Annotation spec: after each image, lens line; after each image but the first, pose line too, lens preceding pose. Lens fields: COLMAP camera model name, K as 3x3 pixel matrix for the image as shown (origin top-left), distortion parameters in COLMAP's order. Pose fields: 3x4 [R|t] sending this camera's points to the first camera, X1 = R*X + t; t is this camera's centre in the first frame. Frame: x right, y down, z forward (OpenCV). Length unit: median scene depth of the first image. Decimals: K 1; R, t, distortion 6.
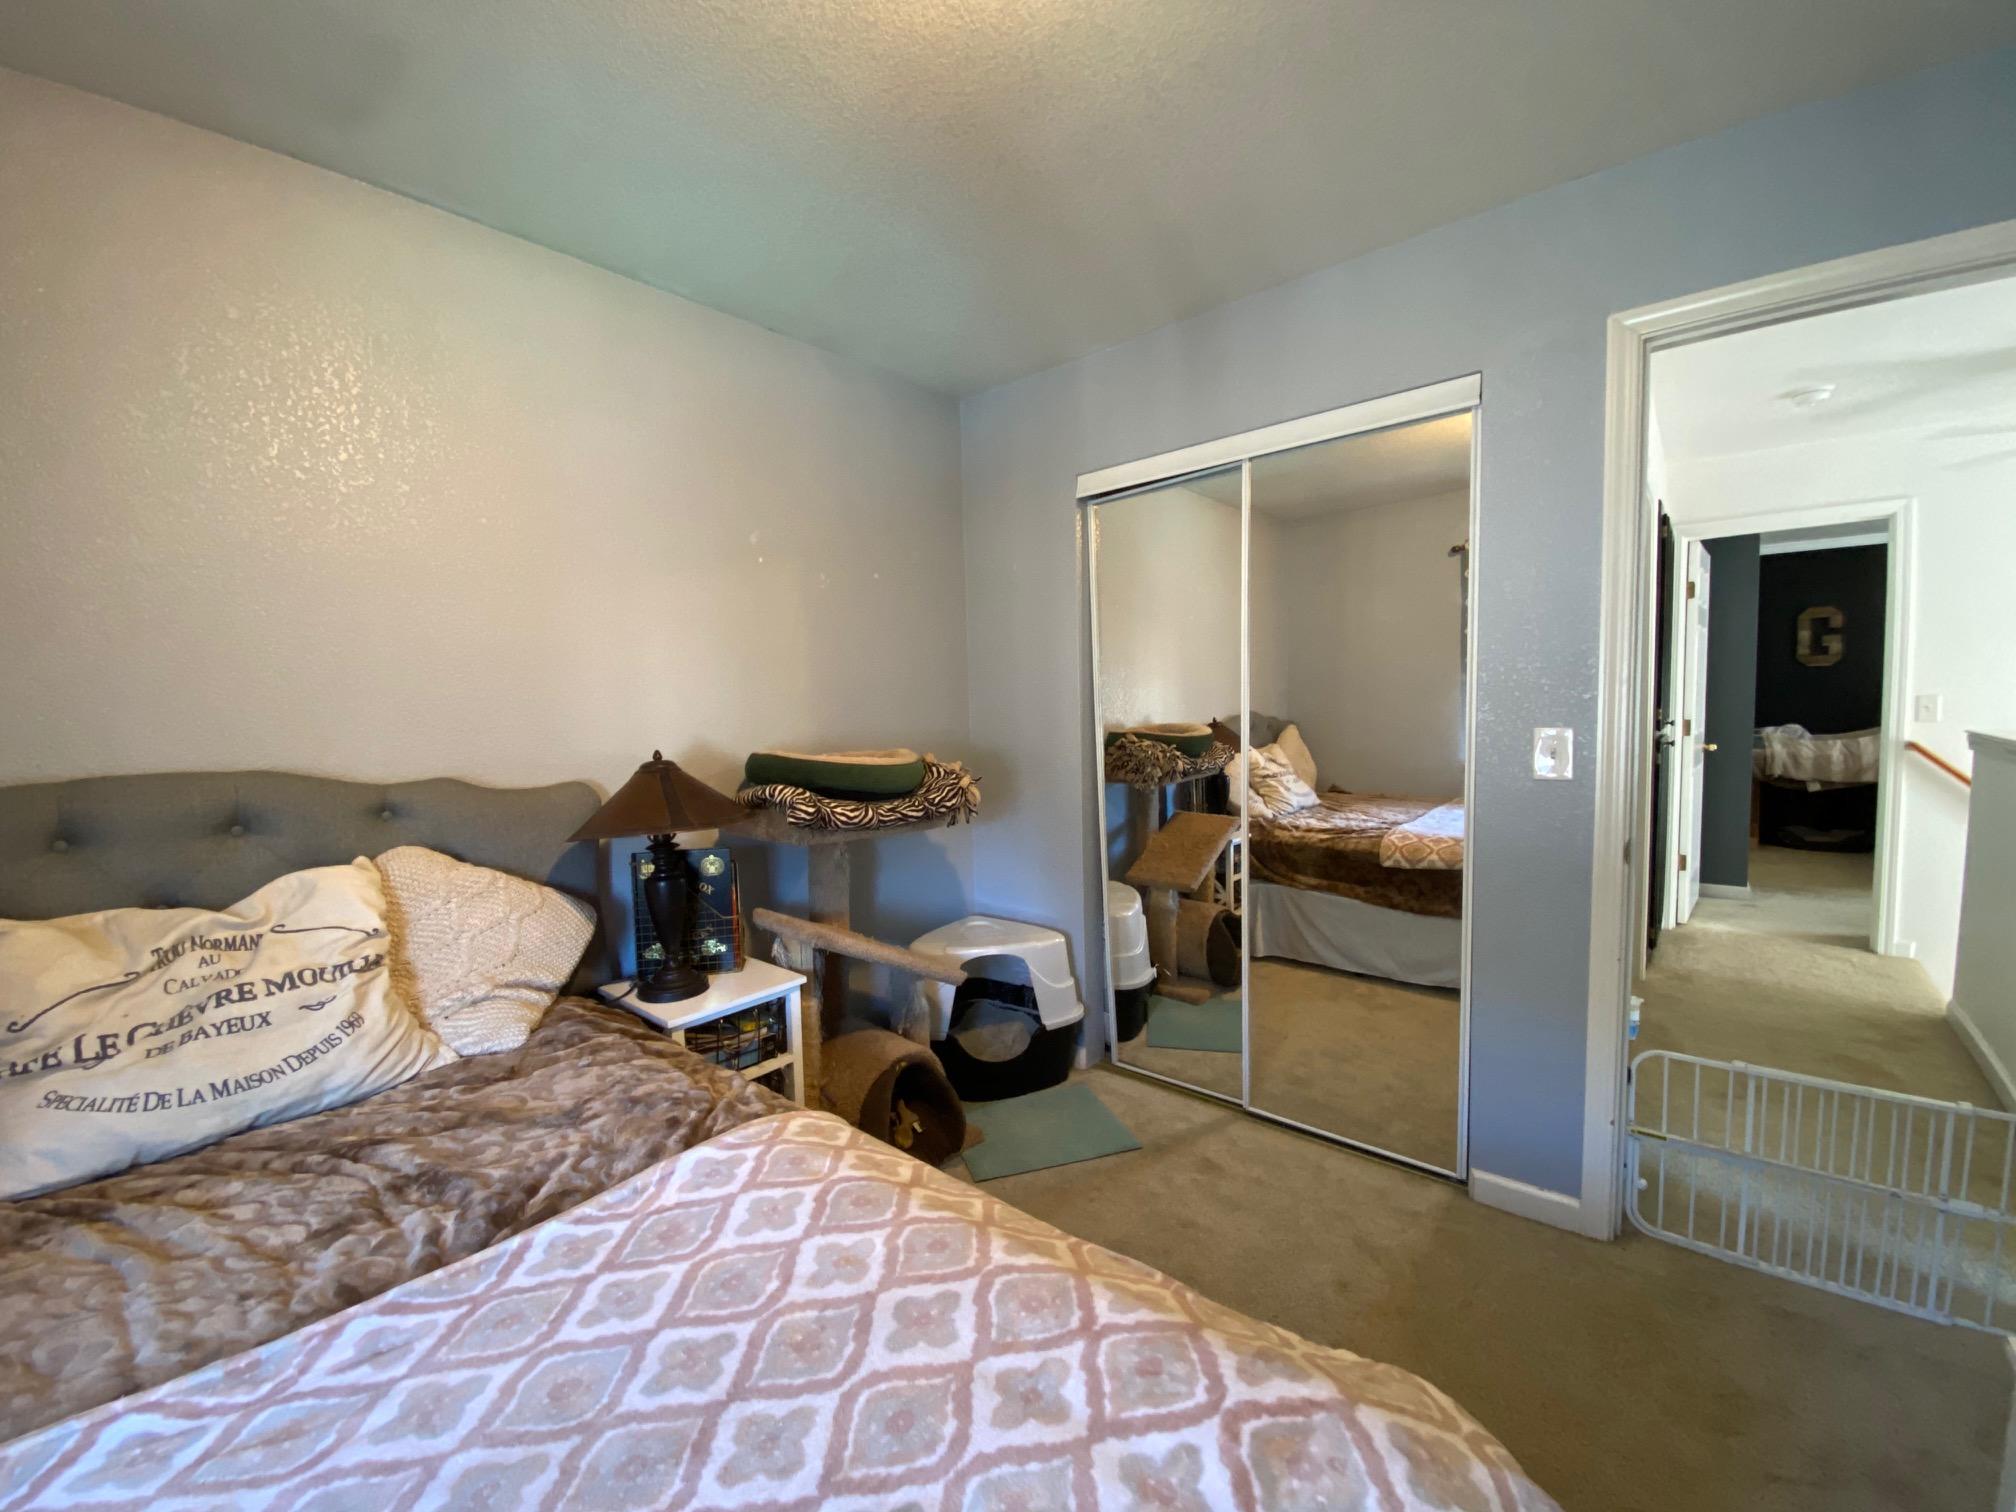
lens RADIAL K [[816.0, 0, 993.3], [0, 816.0, 762.0], [0, 0, 1]] dist [0.049971, -0.035695]
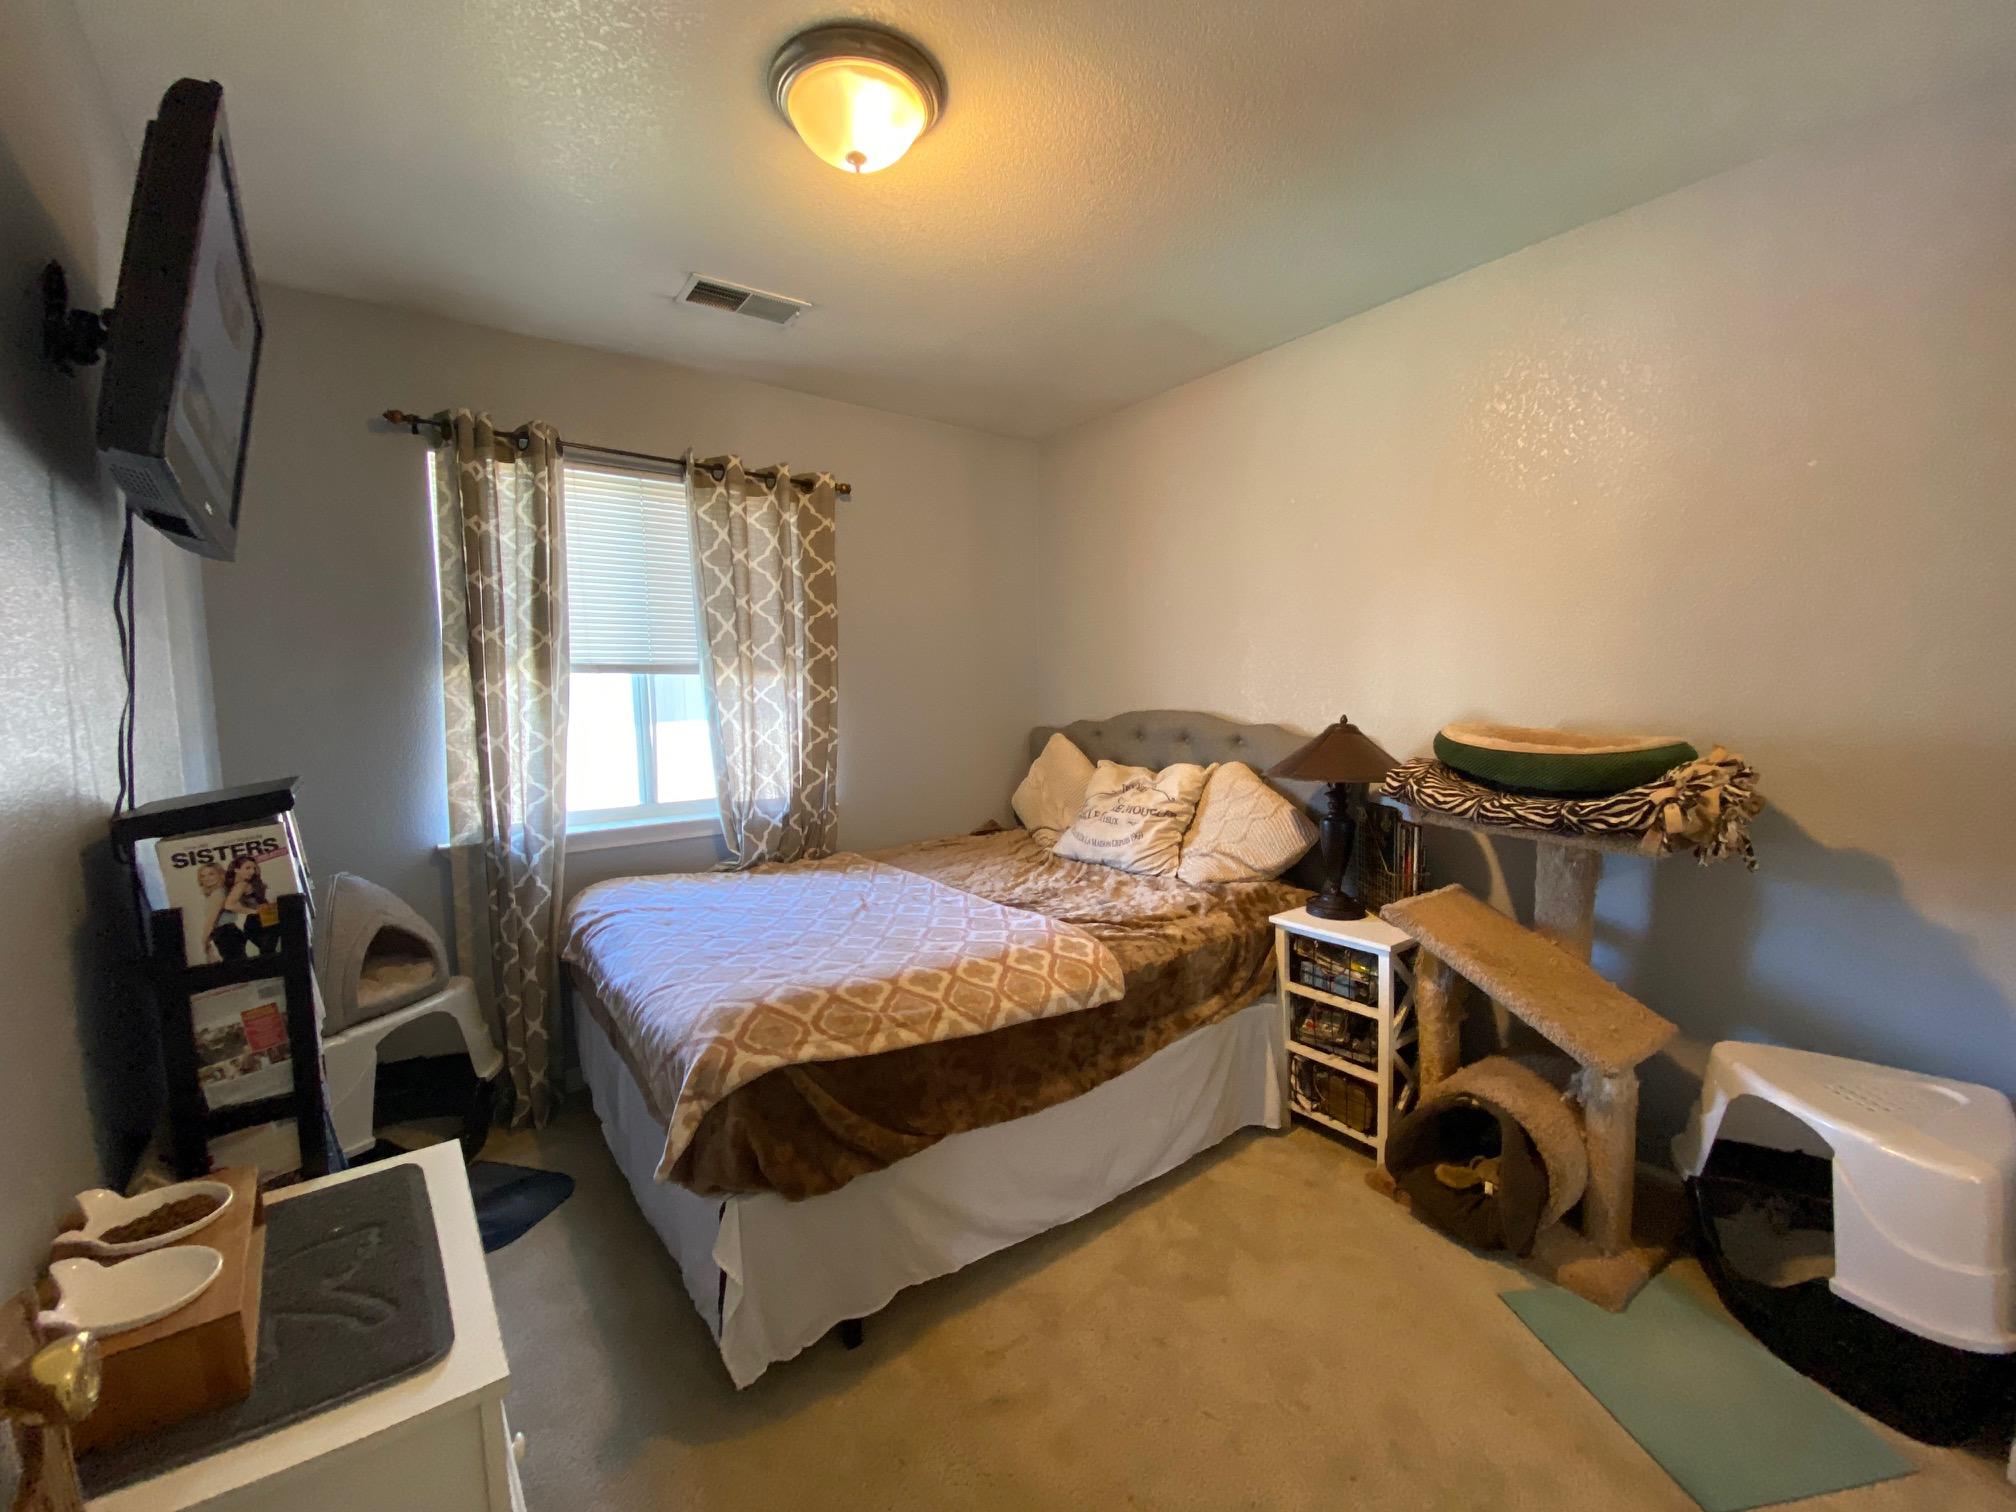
lens RADIAL K [[816.0, 0, 993.3], [0, 816.0, 762.0], [0, 0, 1]] dist [0.049971, -0.035695]
pose [[-0.204828, 0.112448, -0.972317, 1.195554], [-0.048517, 0.990991, 0.124828, -0.097613], [0.977595, 0.072742, -0.197527, 0.999170]]
